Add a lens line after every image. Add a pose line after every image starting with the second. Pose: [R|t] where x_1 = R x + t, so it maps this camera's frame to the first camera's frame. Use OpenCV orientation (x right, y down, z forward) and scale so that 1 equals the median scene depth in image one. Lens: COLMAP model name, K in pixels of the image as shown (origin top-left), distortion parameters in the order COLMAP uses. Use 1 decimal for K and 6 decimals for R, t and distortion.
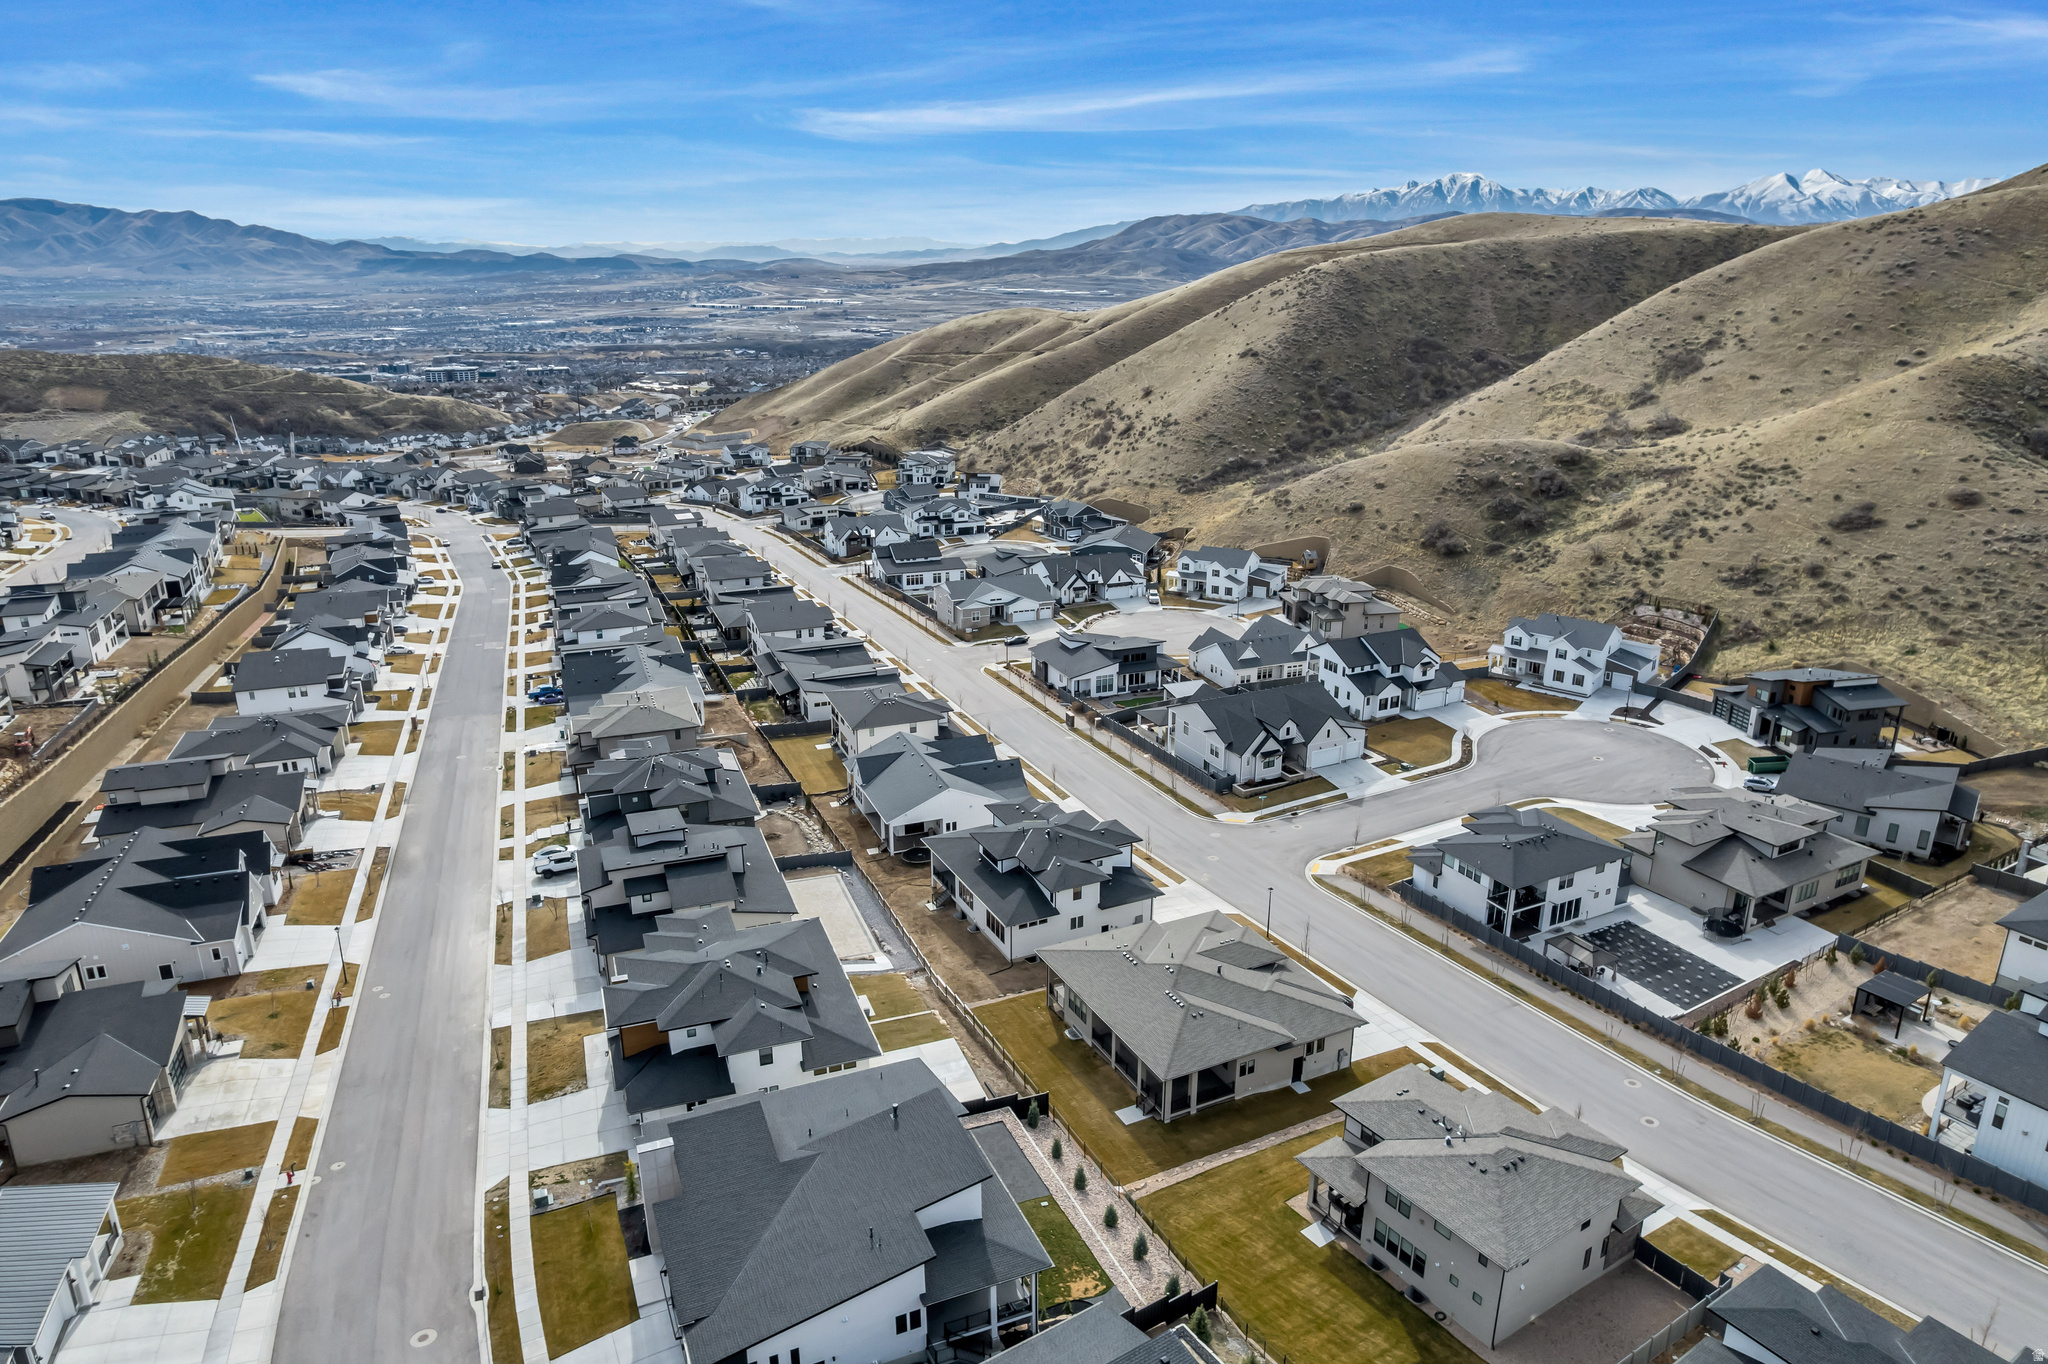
lens RADIAL K [[1314.7, 0, 1040.2], [0, 1314.7, 691.2], [0, 0, 1]] dist [-0.062480, 0.047878]
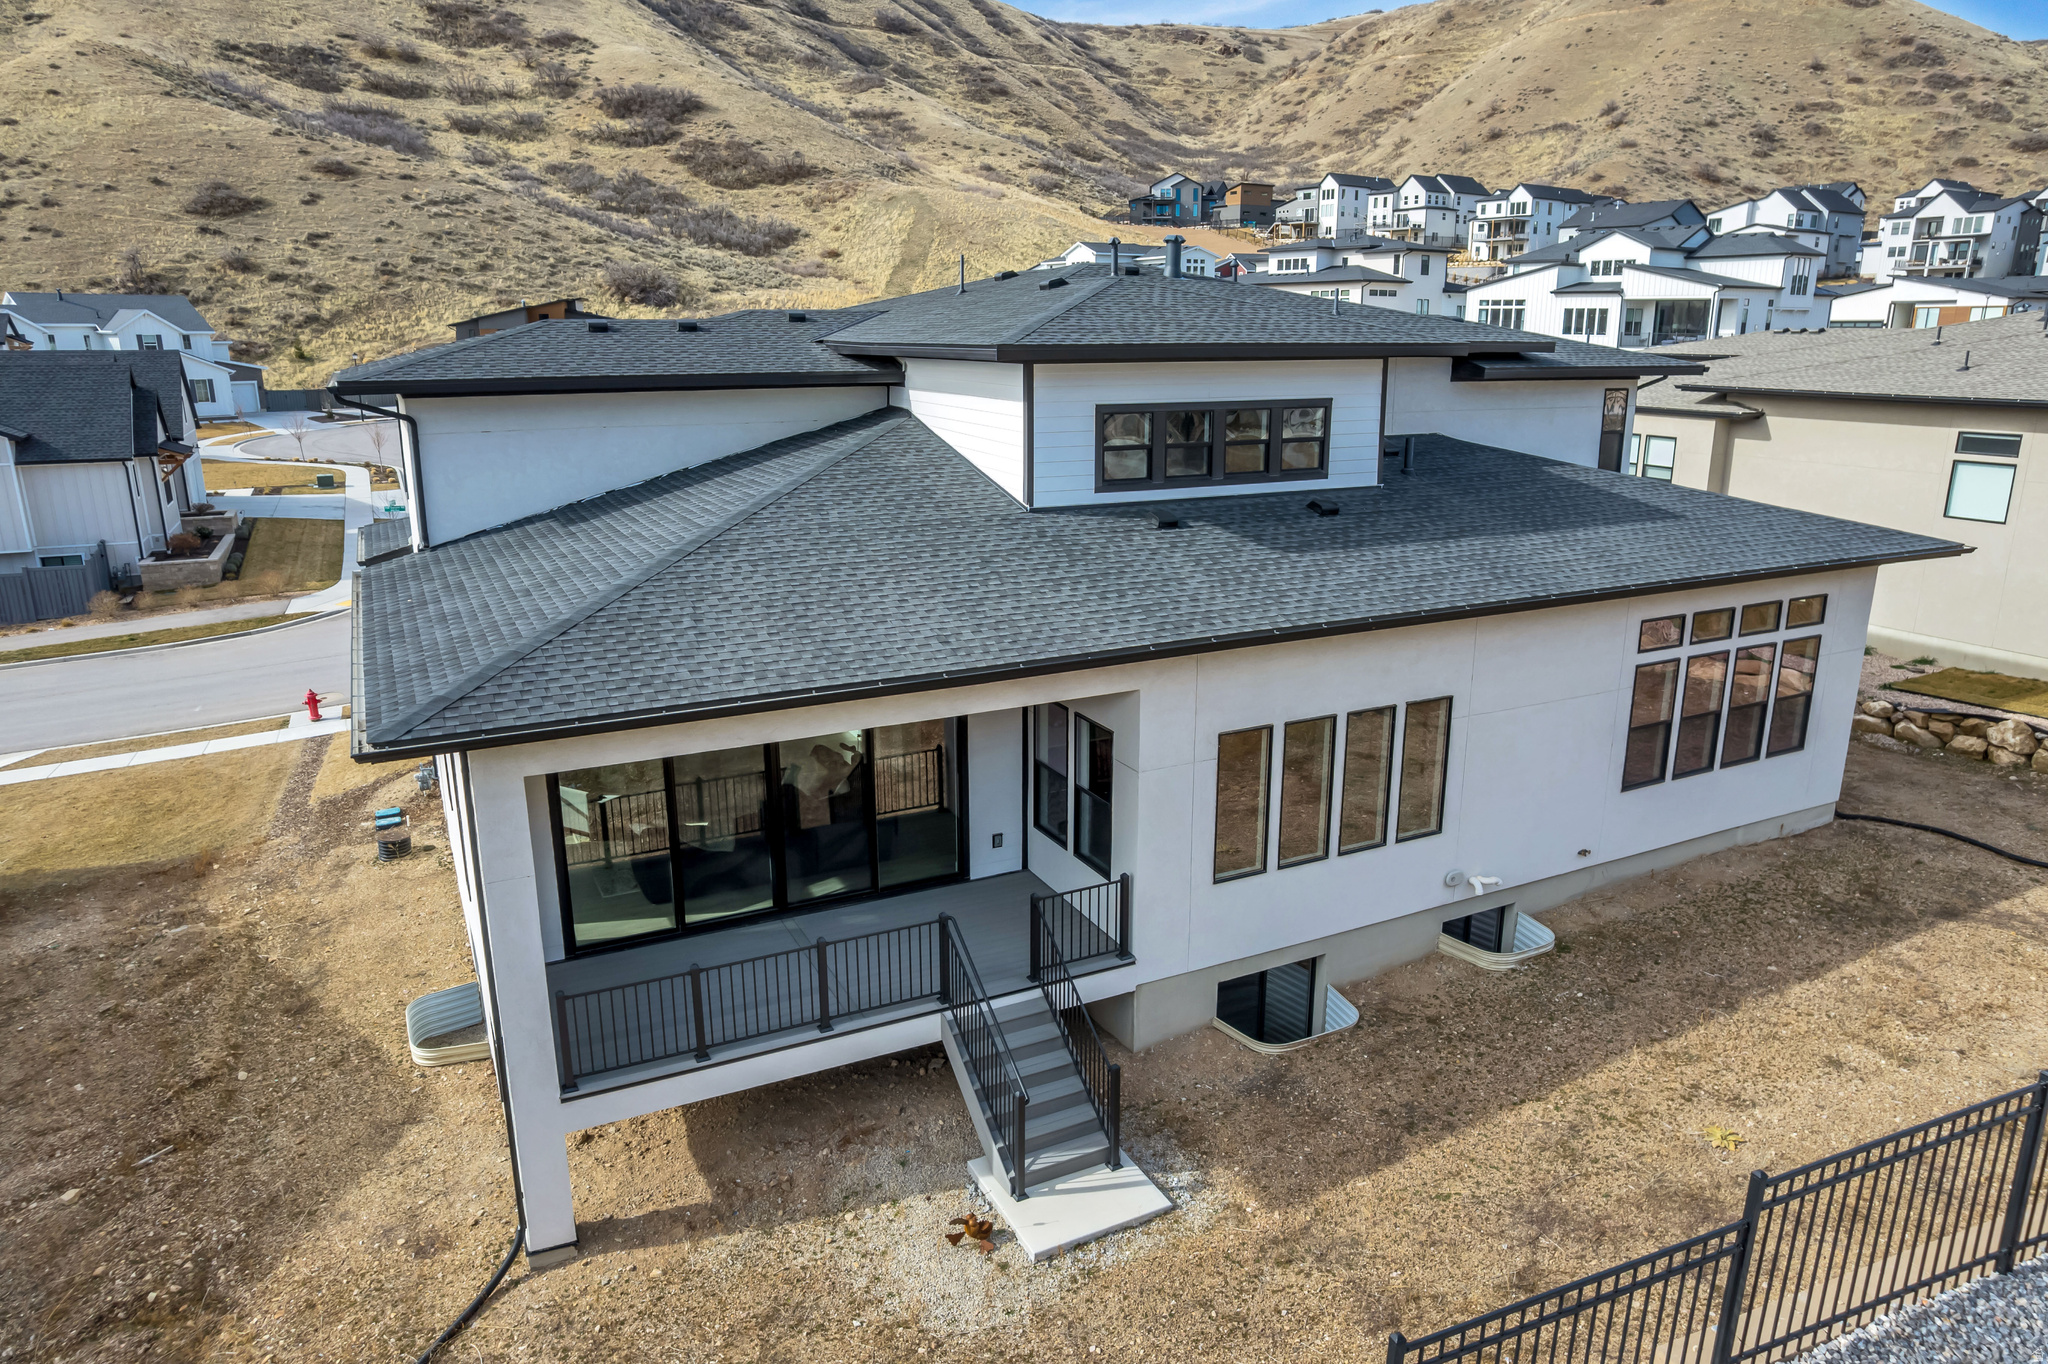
lens RADIAL K [[1316.8, 0, 1034.6], [0, 1316.8, 684.4], [0, 0, 1]] dist [-0.078809, 0.074608]
pose [[-0.001752, -0.268356, 0.963318, -0.052491], [0.319180, 0.912782, 0.254859, 0.033577], [-0.947693, 0.307918, 0.084054, 0.314412]]
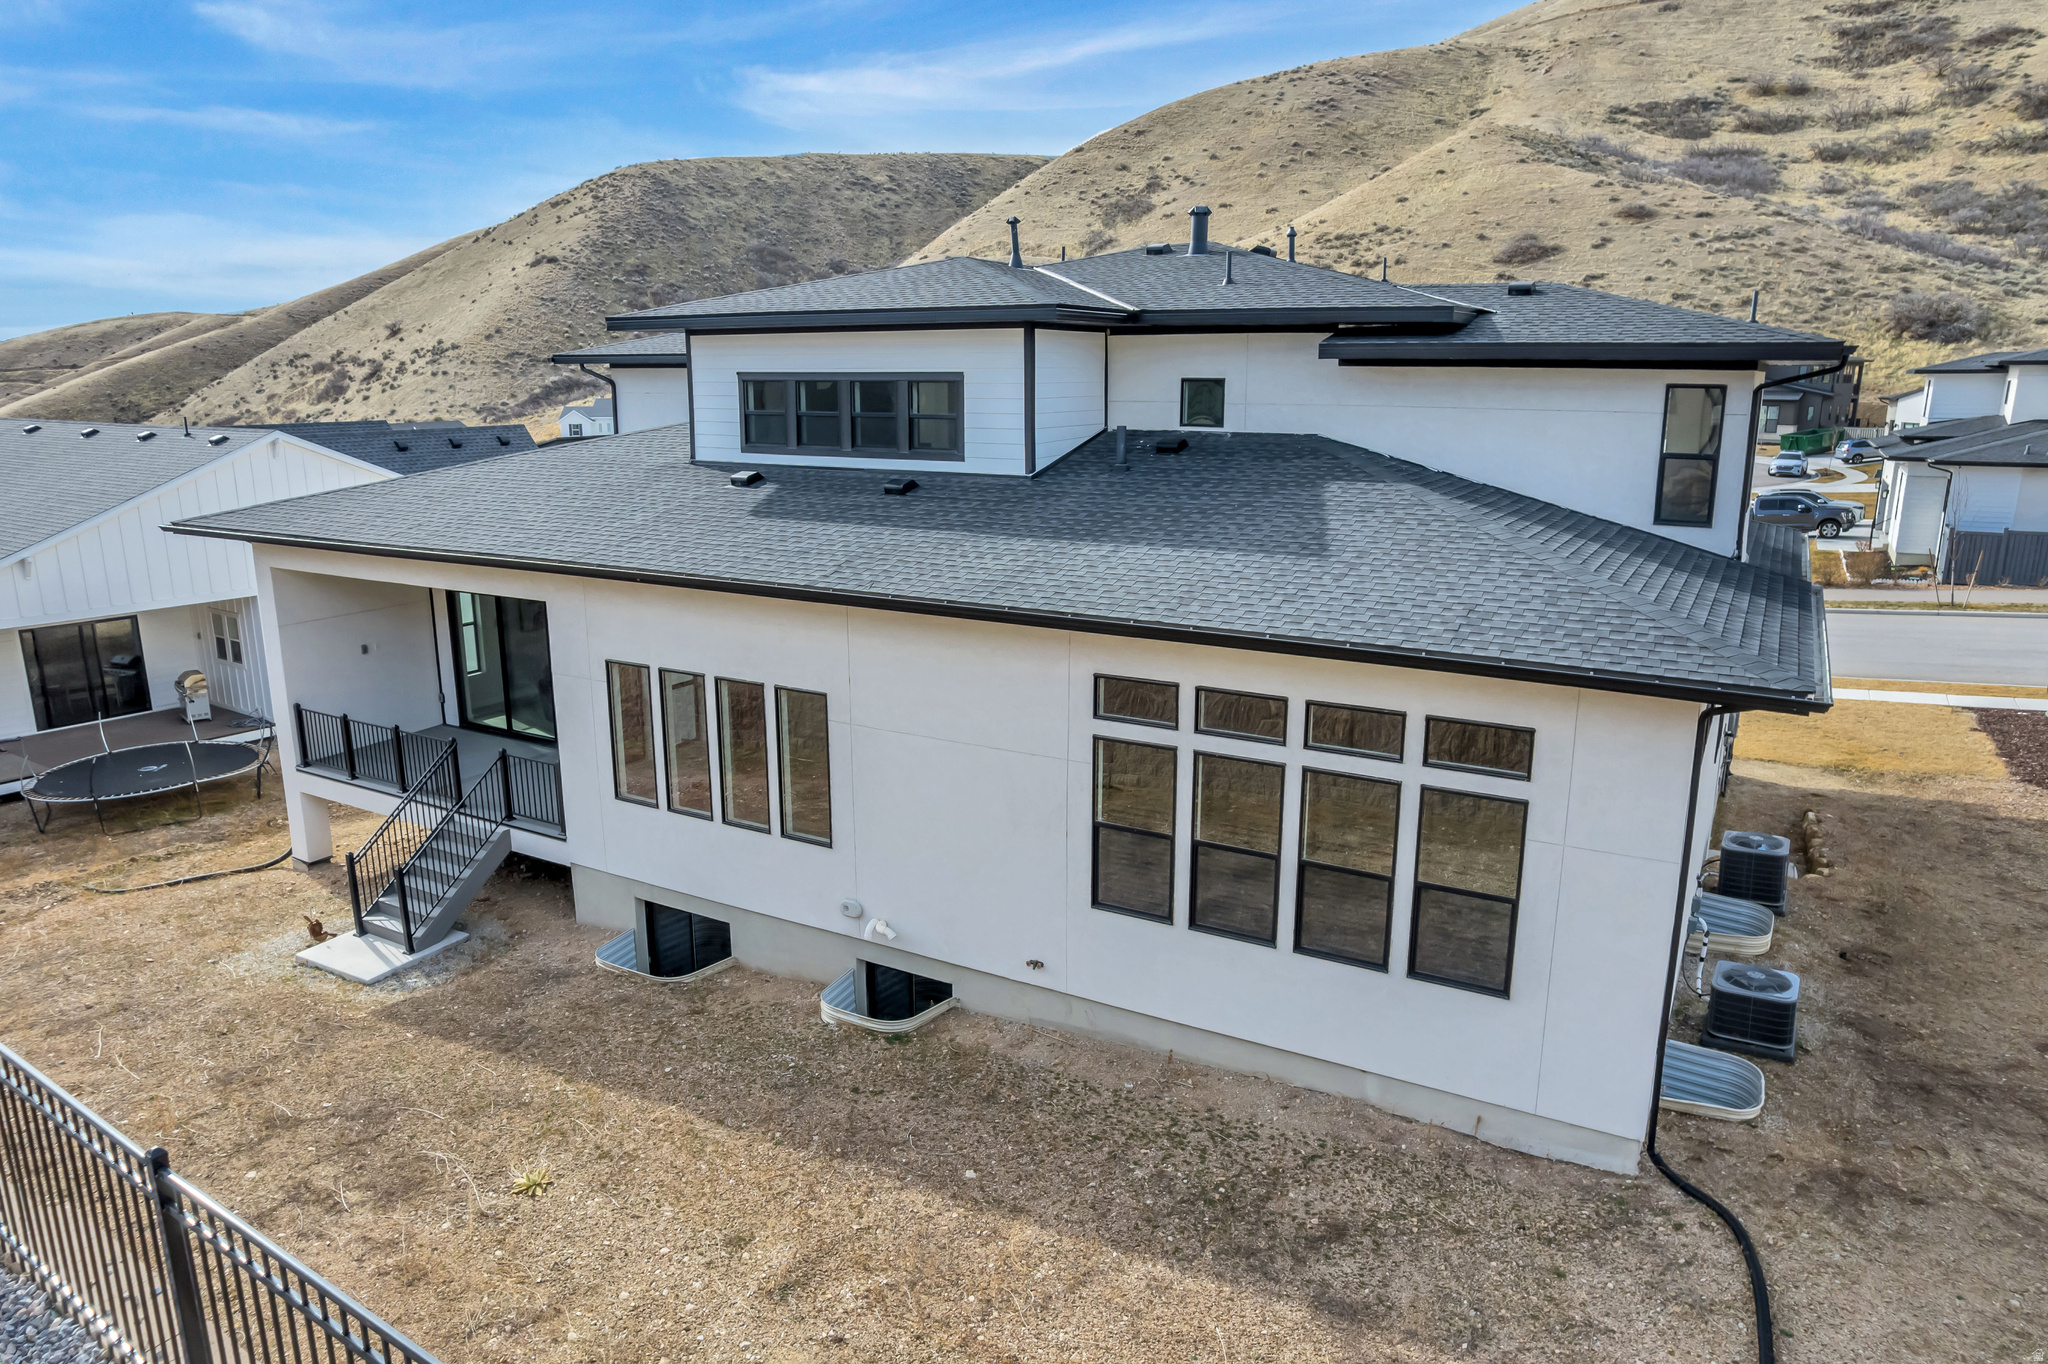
lens RADIAL K [[1316.8, 0, 1034.6], [0, 1316.8, 684.4], [0, 0, 1]] dist [-0.078809, 0.074608]
pose [[0.835337, -0.131079, 0.533882, -0.029508], [0.176804, 0.983619, -0.035136, 0.049483], [-0.520531, 0.123743, 0.844828, 0.274150]]
